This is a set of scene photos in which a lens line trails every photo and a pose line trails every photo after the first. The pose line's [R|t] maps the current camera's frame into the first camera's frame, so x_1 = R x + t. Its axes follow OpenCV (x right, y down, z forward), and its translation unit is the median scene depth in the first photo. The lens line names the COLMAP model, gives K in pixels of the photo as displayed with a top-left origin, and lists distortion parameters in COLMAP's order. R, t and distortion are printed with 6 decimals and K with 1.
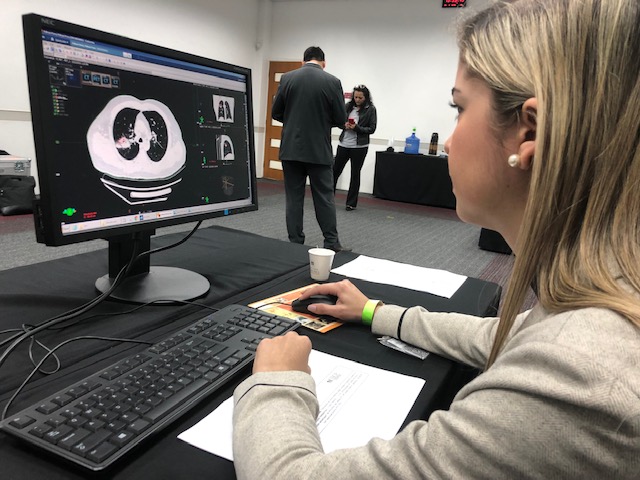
lens RADIAL K [[525.8, 0, 320.0], [0, 525.8, 240.0], [0, 0, 1]] dist [0.006933, 0.002148]
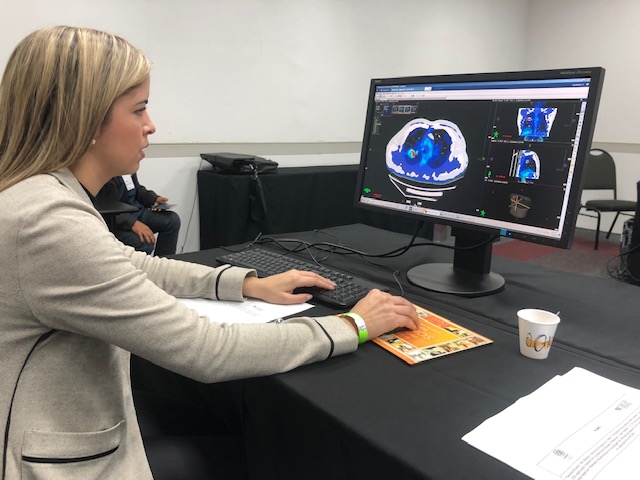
lens RADIAL K [[525.8, 0, 320.0], [0, 525.8, 240.0], [0, 0, 1]] dist [0.006933, 0.002148]
pose [[-0.378469, 0.145943, -0.914036, 0.942976], [-0.220573, 0.944824, 0.242190, -0.228485], [0.898949, 0.293273, -0.325396, 1.192678]]
